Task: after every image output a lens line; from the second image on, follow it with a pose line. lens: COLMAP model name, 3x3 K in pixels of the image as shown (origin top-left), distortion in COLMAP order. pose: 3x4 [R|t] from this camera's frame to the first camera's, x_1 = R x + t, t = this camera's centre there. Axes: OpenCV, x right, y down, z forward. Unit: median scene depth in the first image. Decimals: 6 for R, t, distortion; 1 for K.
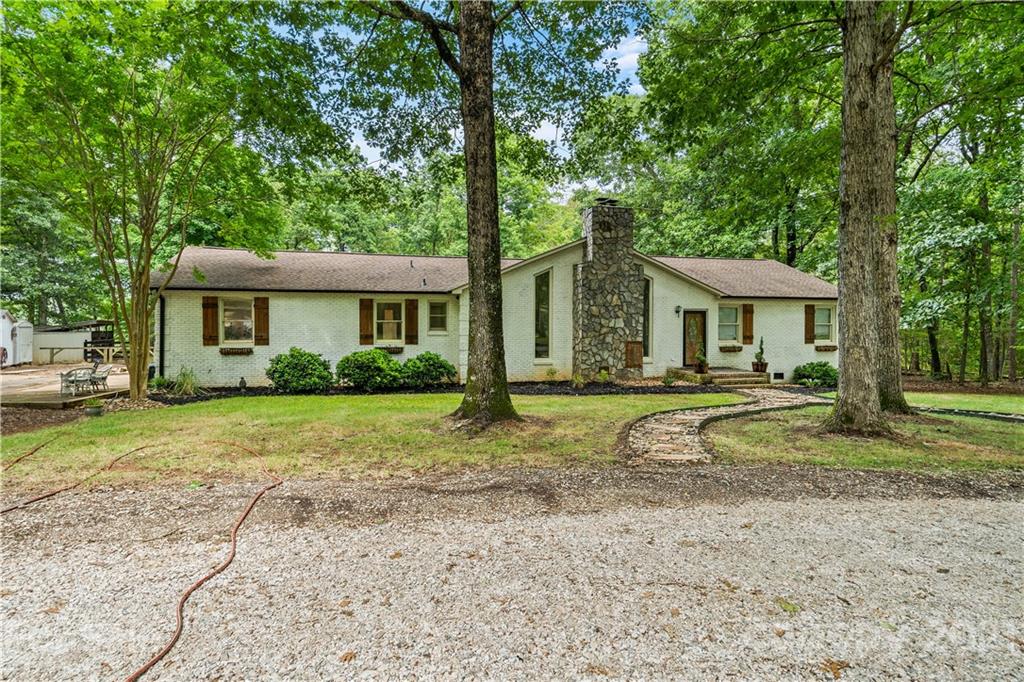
lens RADIAL K [[519.9, 0, 513.2], [0, 519.9, 340.2], [0, 0, 1]] dist [-0.001522, 0.000469]
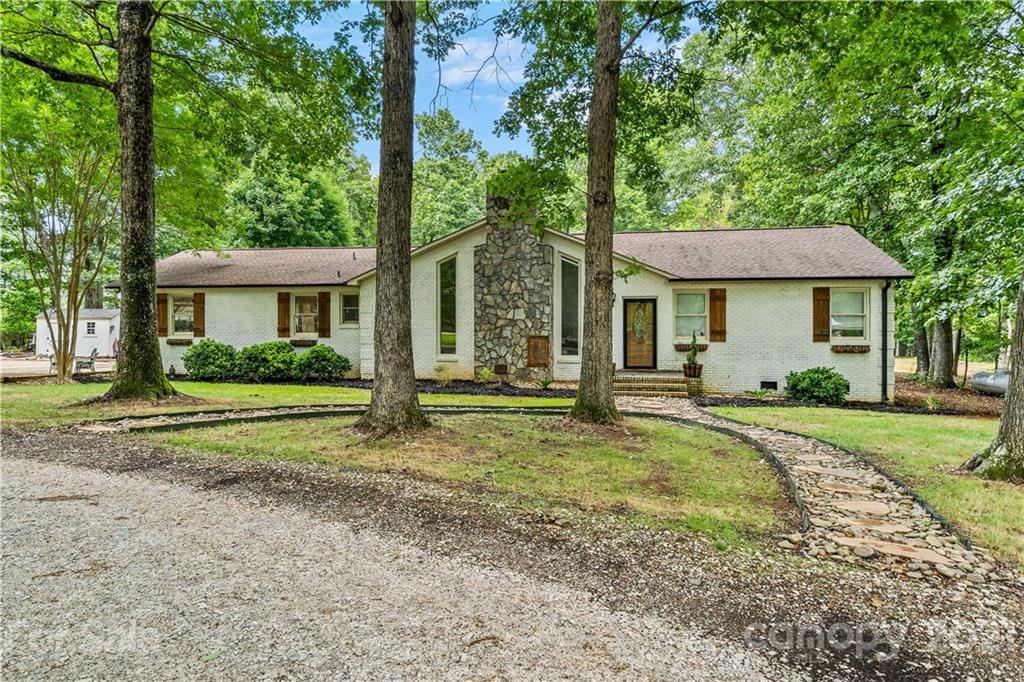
lens RADIAL K [[619.7, 0, 512.2], [0, 619.7, 334.0], [0, 0, 1]] dist [0.006020, 0.000749]
pose [[0.917212, 0.004416, -0.398376, 0.599906], [-0.010799, 0.999847, -0.013780, 0.013620], [0.398254, 0.016941, 0.917119, 0.061342]]
